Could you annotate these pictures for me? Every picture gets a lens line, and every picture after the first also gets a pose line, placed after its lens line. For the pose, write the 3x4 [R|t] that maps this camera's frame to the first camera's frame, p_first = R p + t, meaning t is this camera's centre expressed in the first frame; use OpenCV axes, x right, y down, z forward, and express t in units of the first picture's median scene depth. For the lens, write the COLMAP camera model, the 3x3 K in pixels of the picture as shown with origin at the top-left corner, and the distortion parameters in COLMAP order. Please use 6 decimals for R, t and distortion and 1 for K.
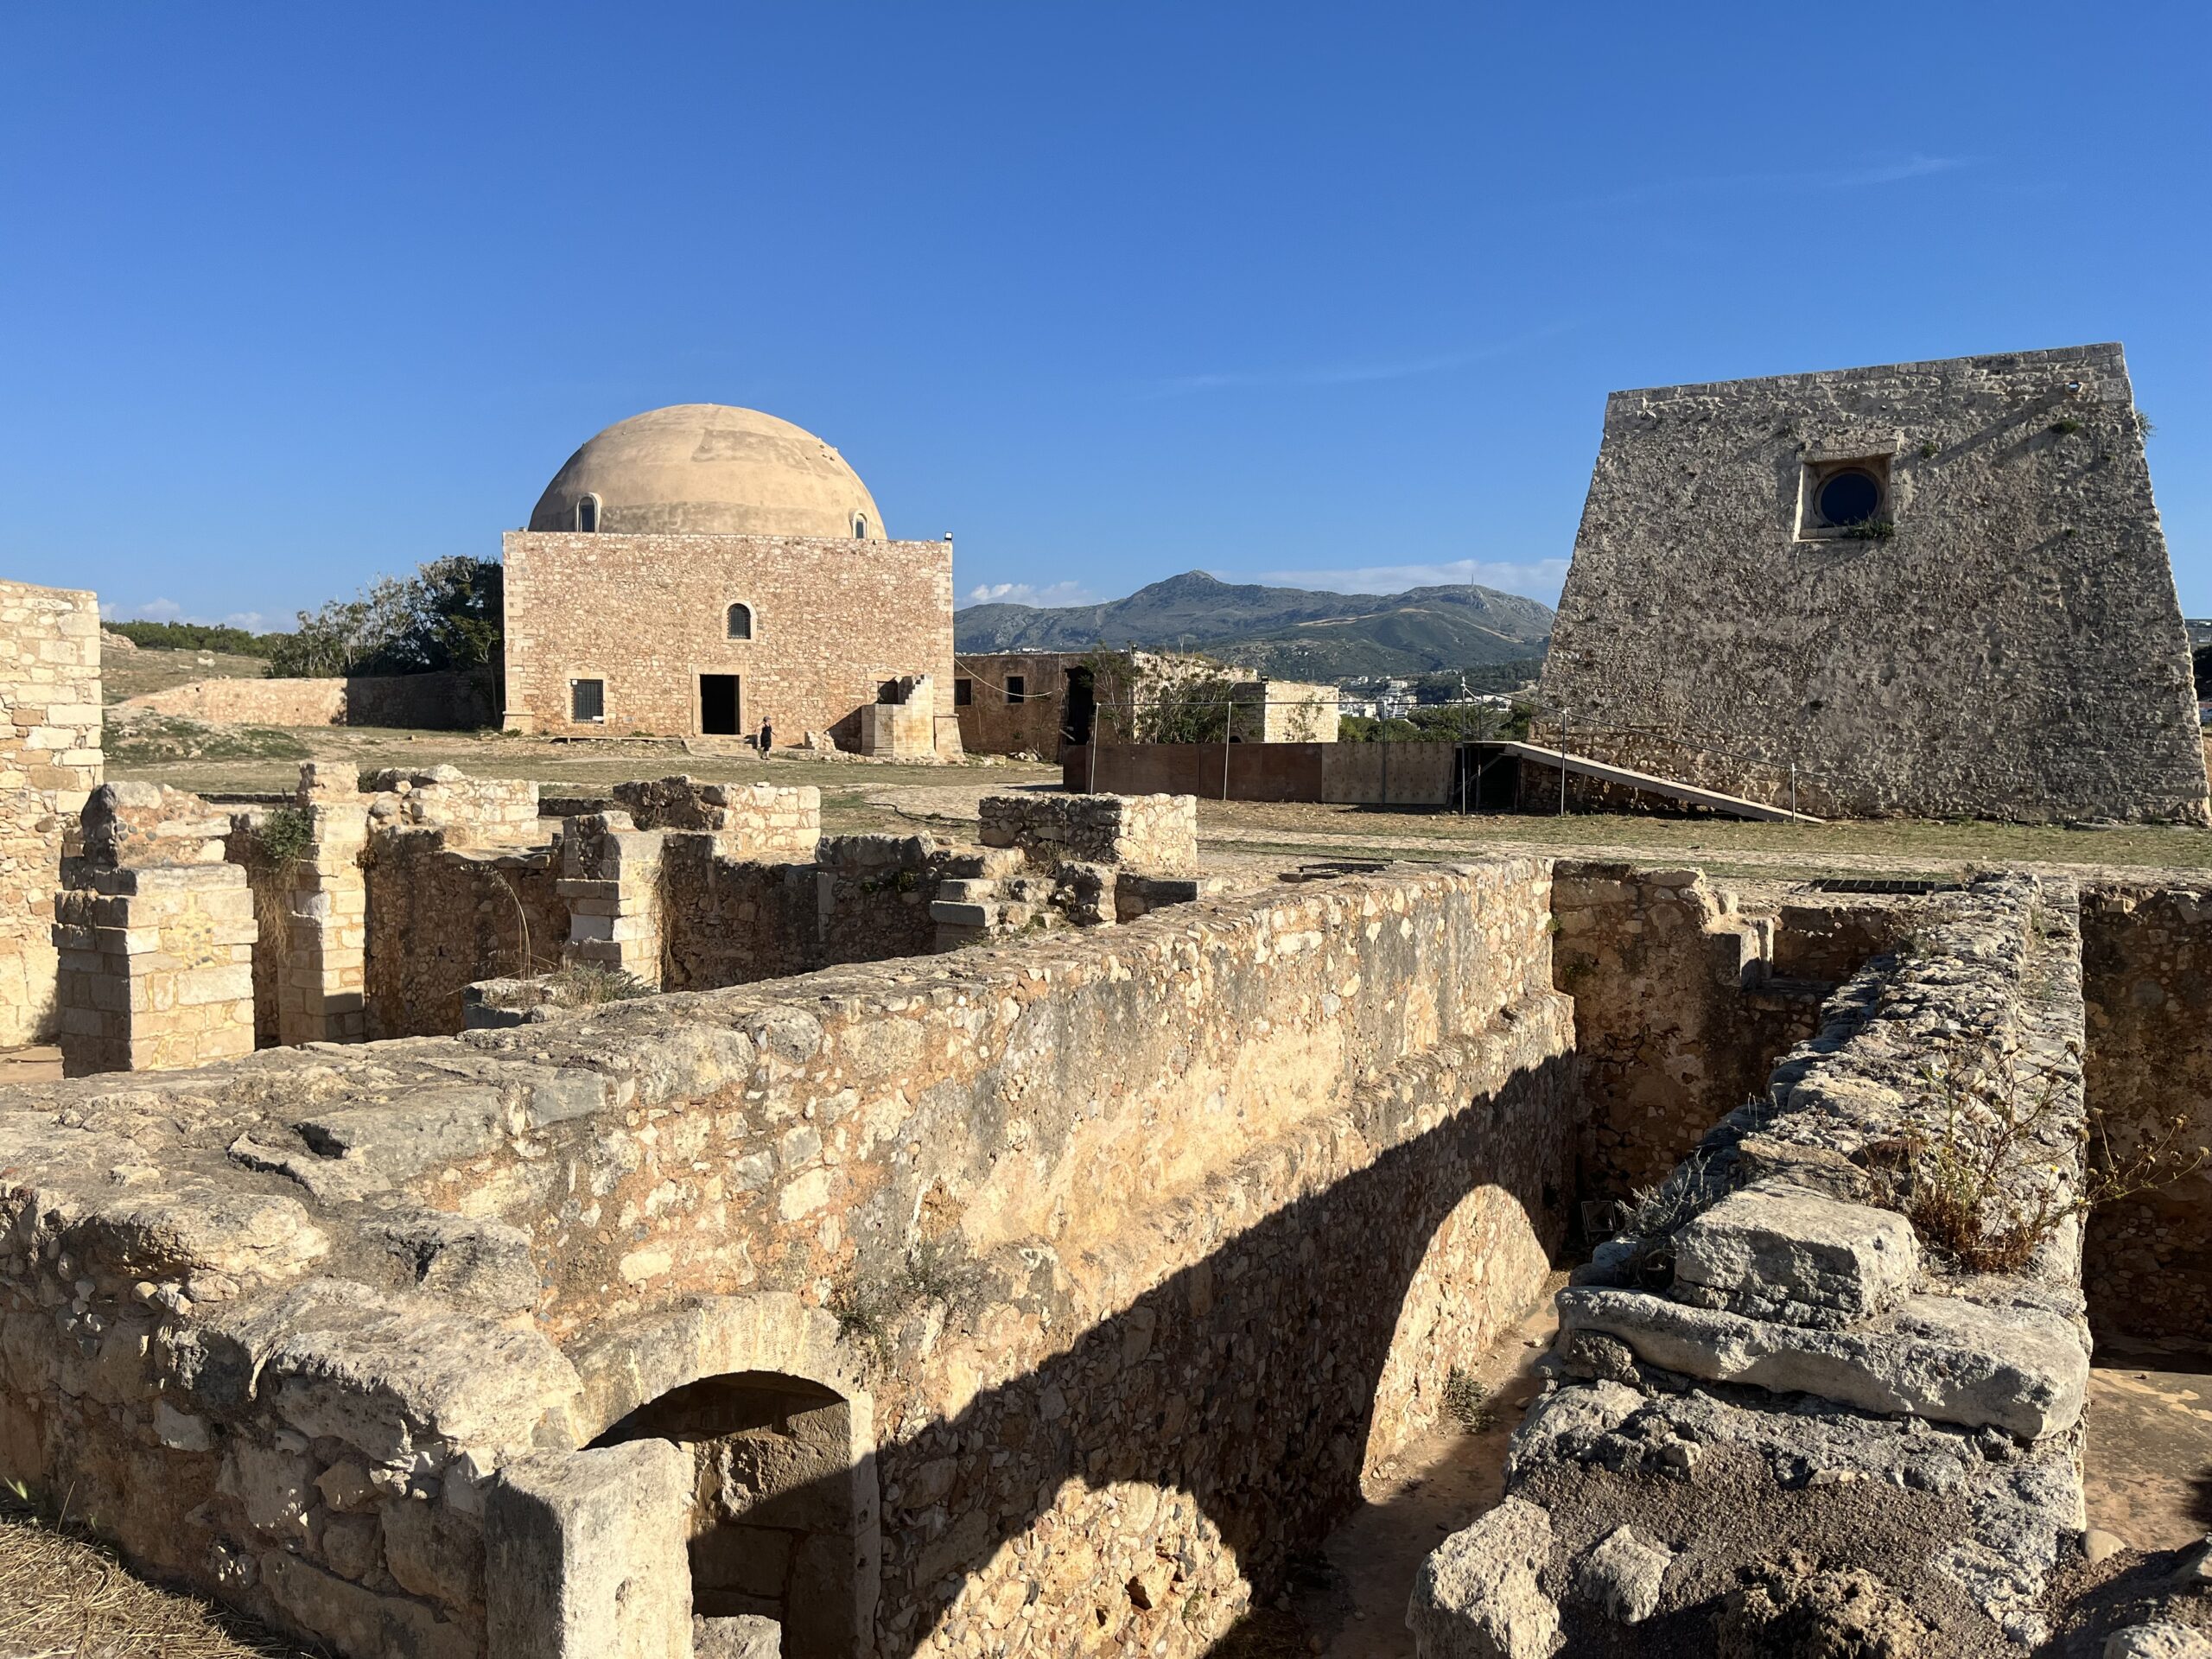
lens RADIAL K [[1665.5, 0, 1123.8], [0, 1665.5, 828.0], [0, 0, 1]] dist [0.054215, -0.020419]
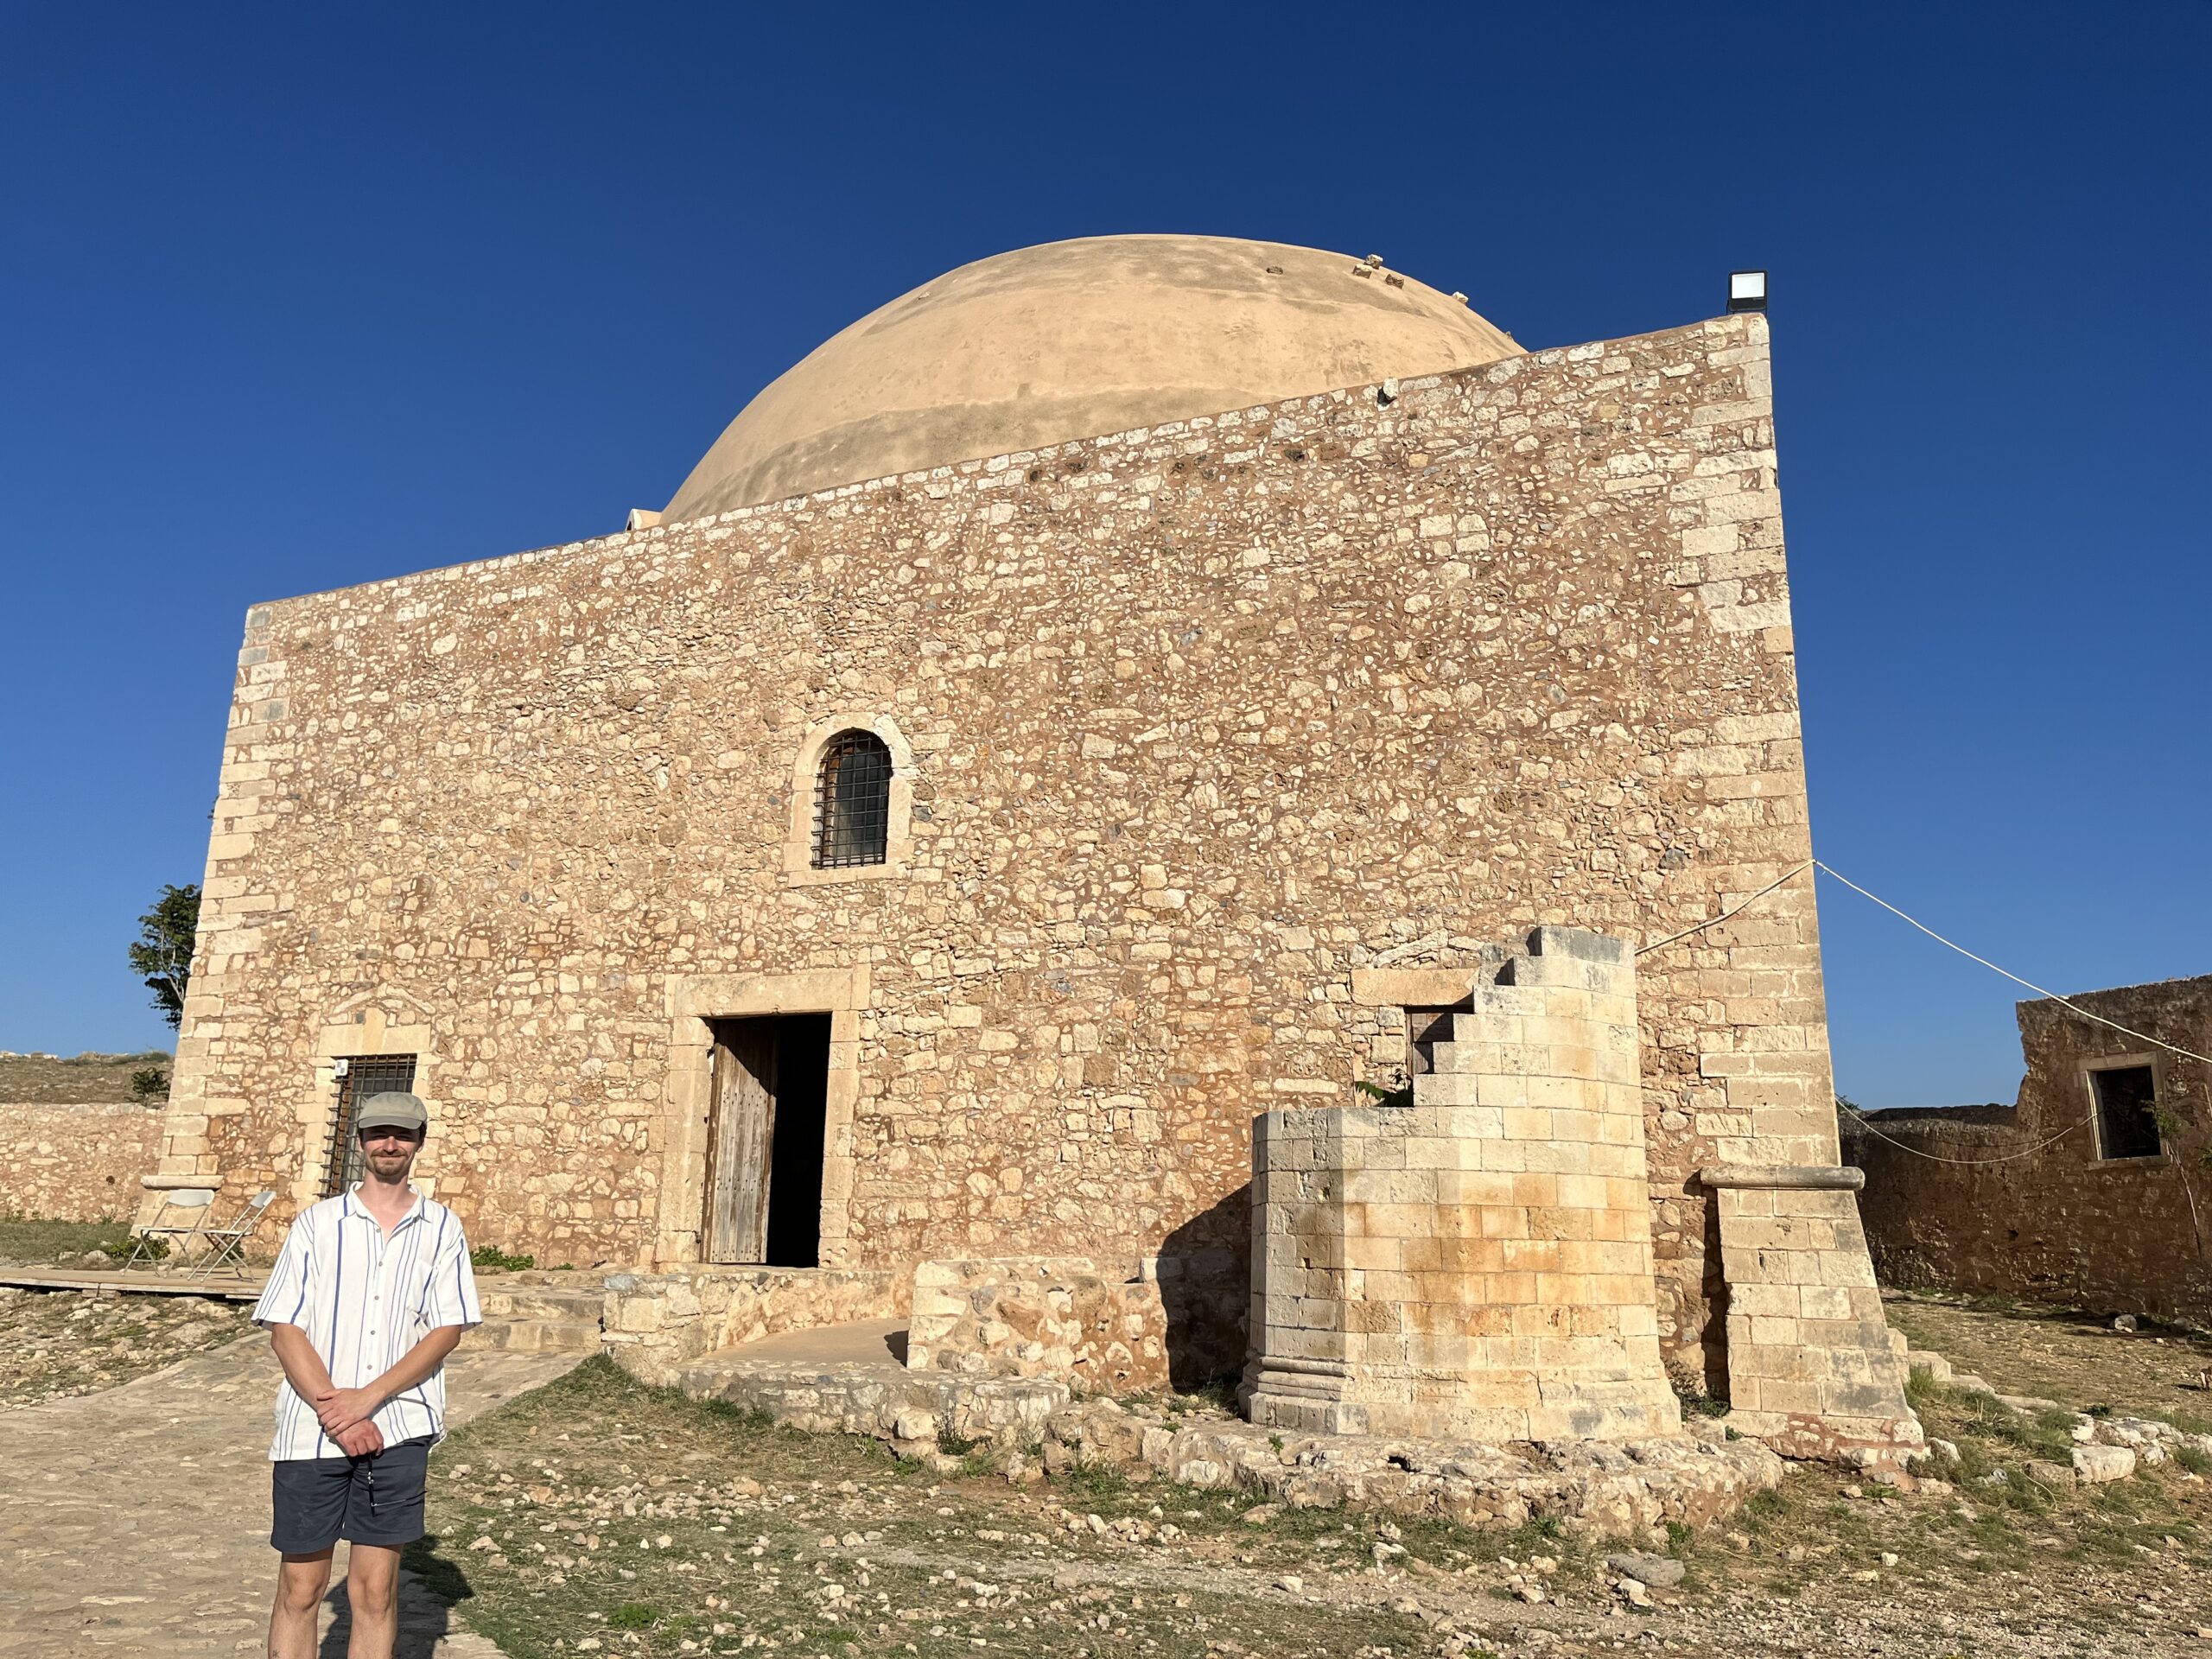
lens RADIAL K [[1665.5, 0, 1099.7], [0, 1665.5, 842.5], [0, 0, 1]] dist [0.054215, -0.020419]
pose [[0.755901, -0.135777, -0.640452, -0.043304], [-0.042479, 0.966025, -0.254935, -0.055095], [0.653306, 0.219912, 0.724451, 0.843468]]
